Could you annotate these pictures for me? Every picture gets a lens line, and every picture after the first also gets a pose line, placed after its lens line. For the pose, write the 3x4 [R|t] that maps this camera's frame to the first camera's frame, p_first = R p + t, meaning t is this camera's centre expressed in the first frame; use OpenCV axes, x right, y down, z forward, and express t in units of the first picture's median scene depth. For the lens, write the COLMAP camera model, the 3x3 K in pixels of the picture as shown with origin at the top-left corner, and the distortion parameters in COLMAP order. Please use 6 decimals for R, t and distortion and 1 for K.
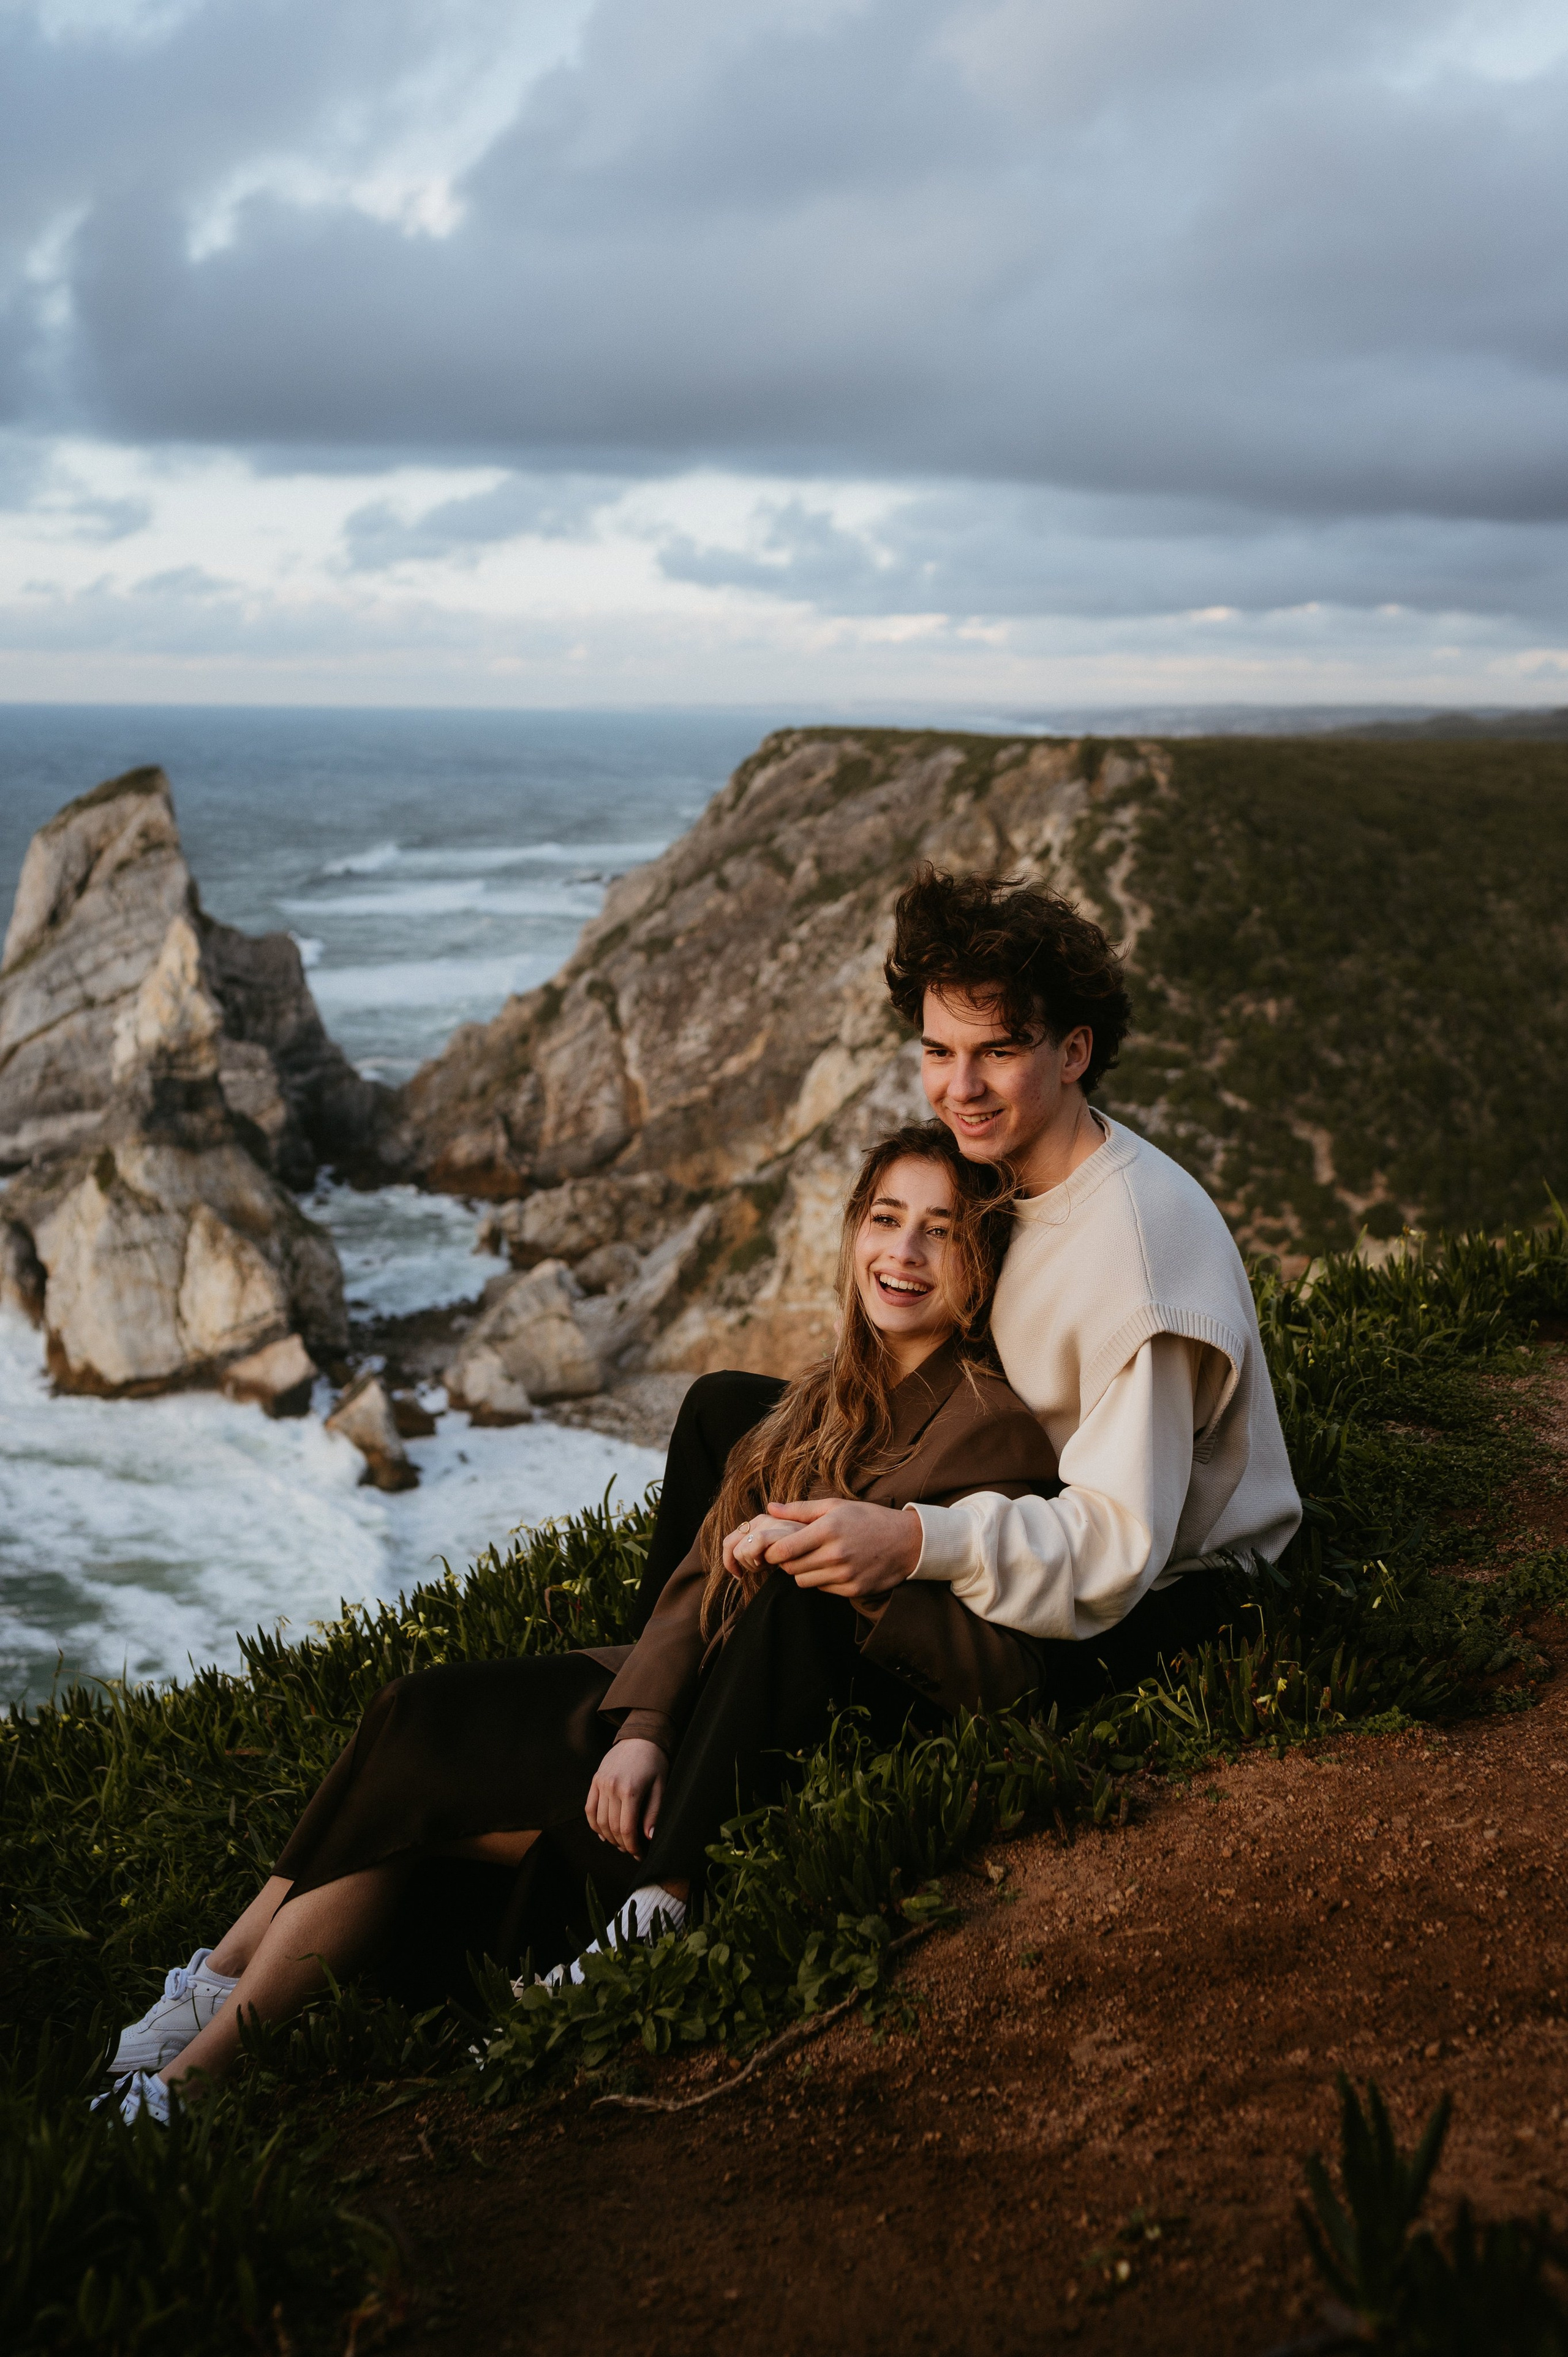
lens RADIAL K [[2216.7, 0, 826.2], [0, 2216.7, 1225.5], [0, 0, 1]] dist [-0.037909, 0.000000]
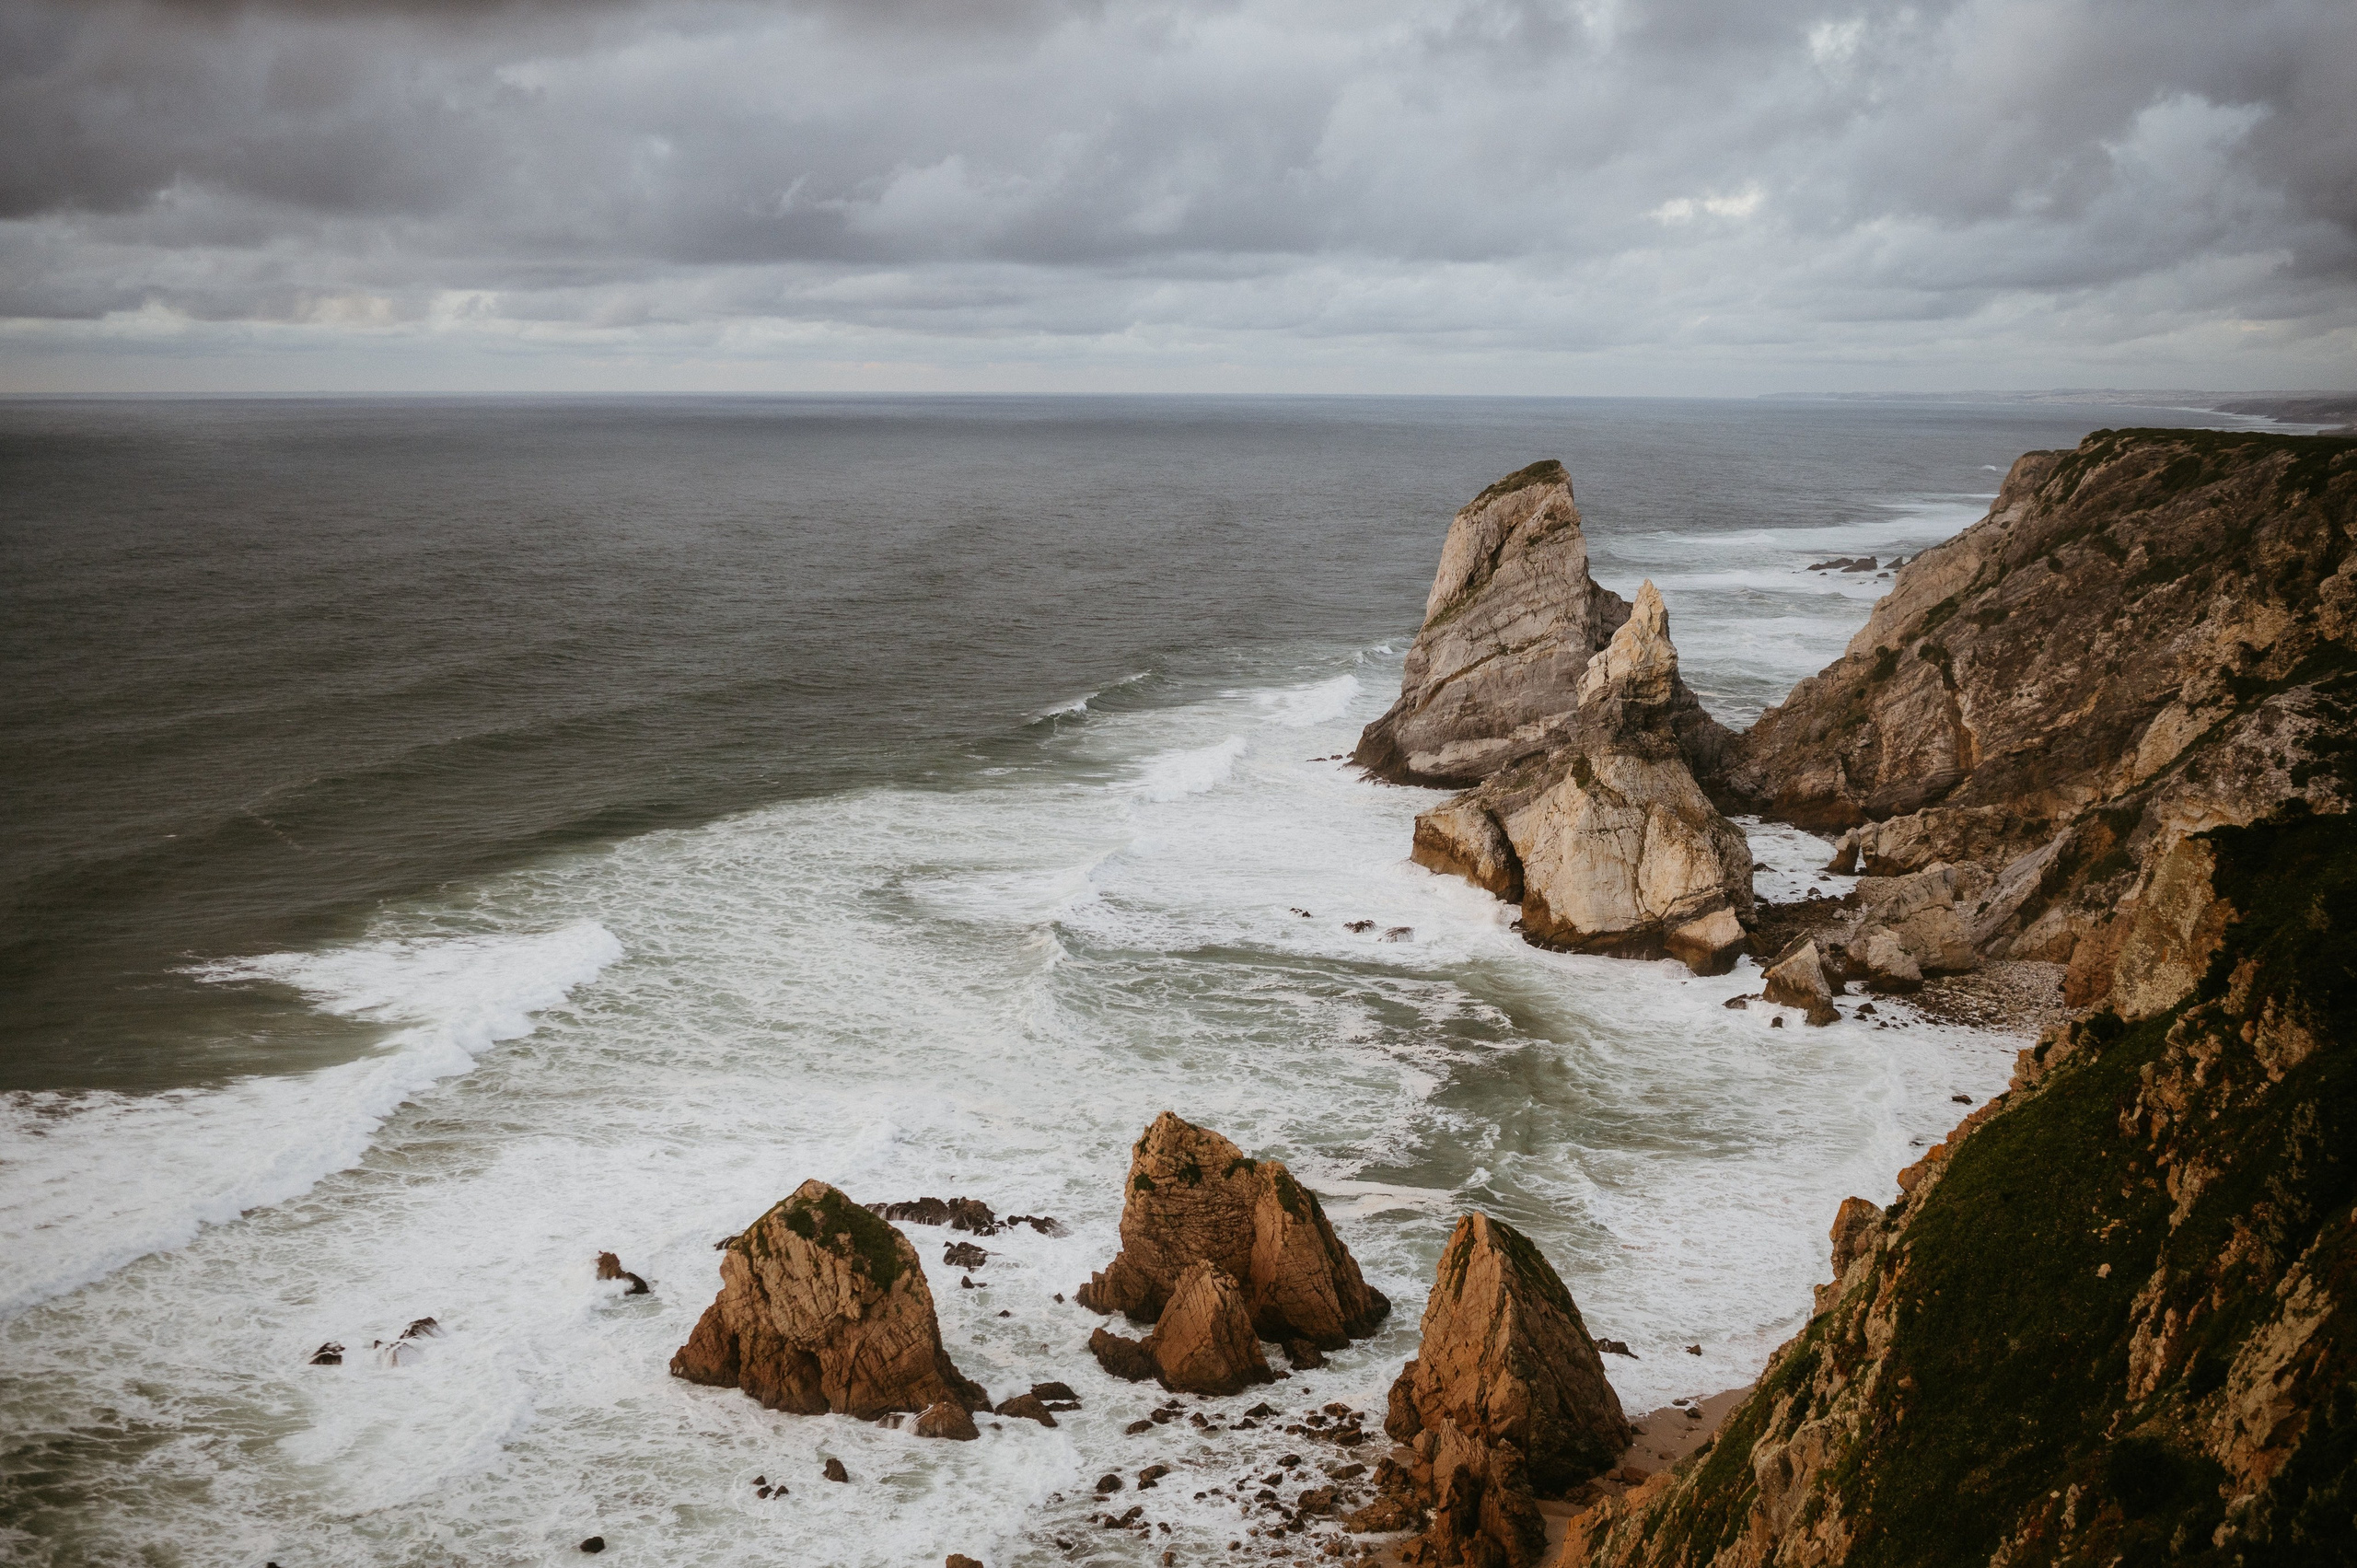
lens RADIAL K [[2216.8, 0, 1220.0], [0, 2216.8, 728.8], [0, 0, 1]] dist [-0.037909, 0.000000]
pose [[0.938825, 0.042193, -0.341801, -0.065012], [-0.068408, 0.995537, -0.065005, 0.039395], [0.337533, 0.084410, 0.937521, -0.241806]]
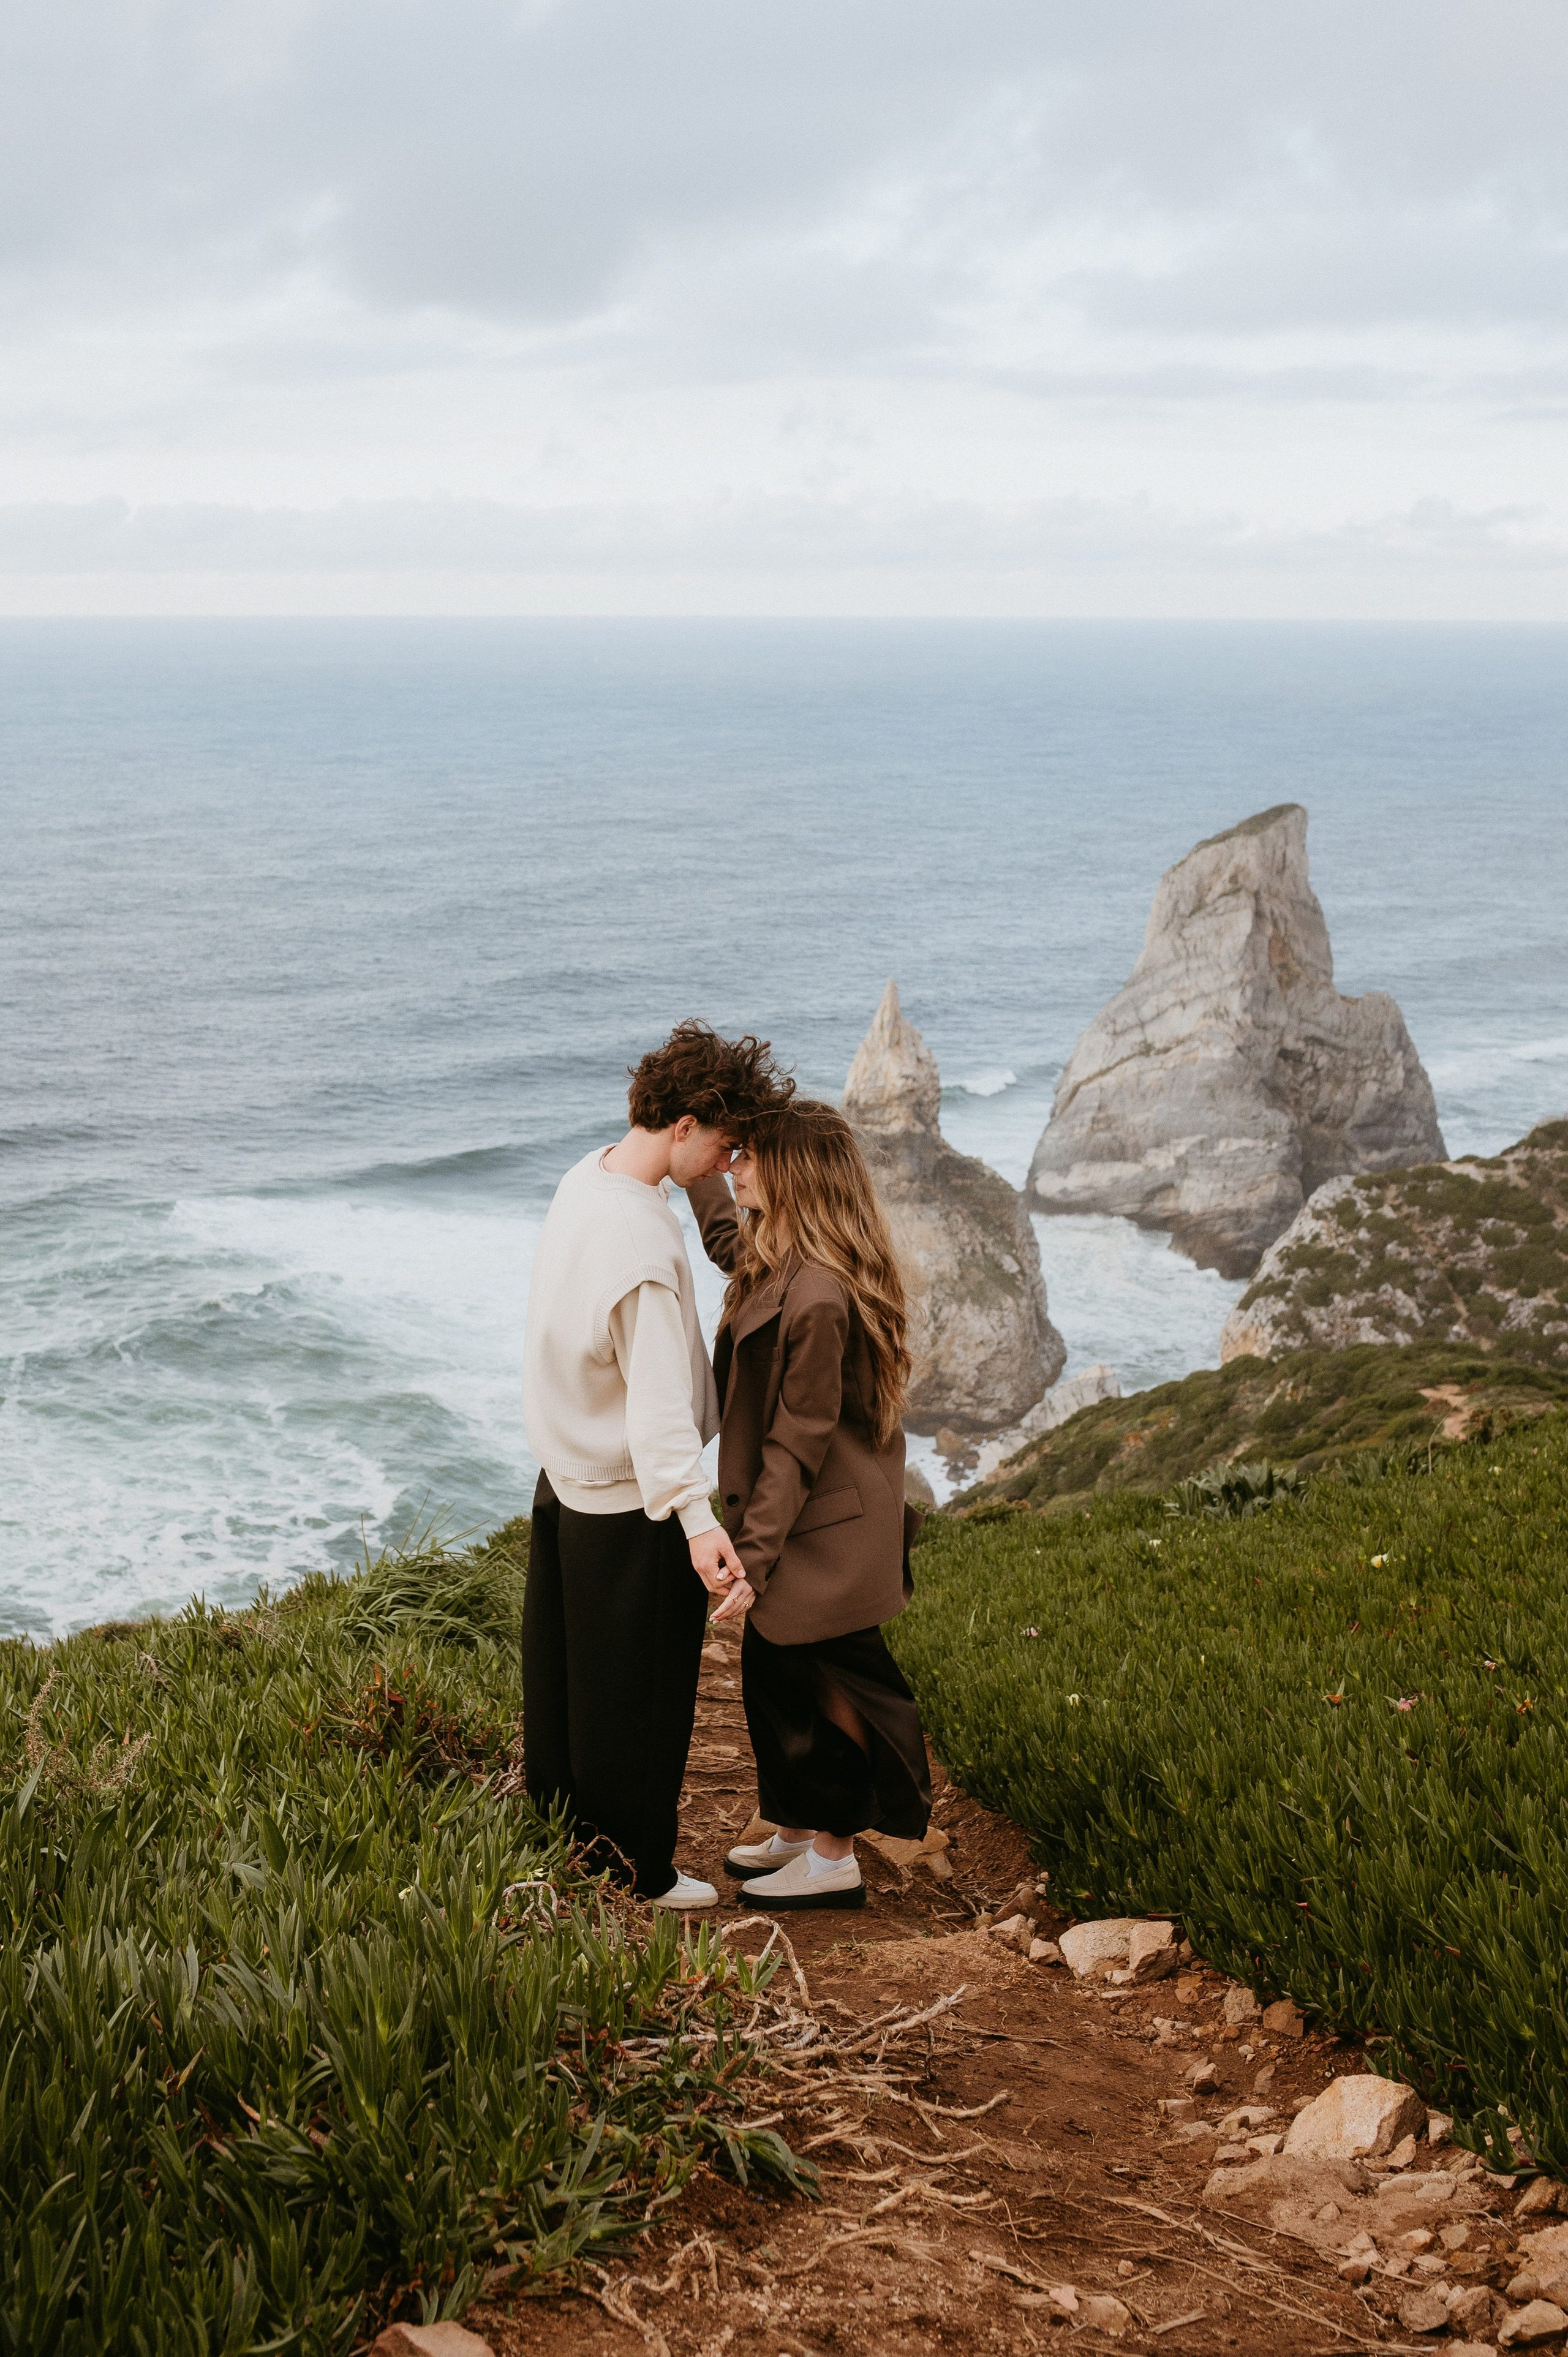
lens RADIAL K [[2891.5, 0, 670.2], [0, 2891.5, 1170.3], [0, 0, 1]] dist [-0.023106, 0.000000]
pose [[0.665755, 0.126209, -0.735420, 0.522493], [-0.159615, 0.986866, 0.024865, -0.054436], [0.728899, 0.100830, 0.677155, 0.007612]]
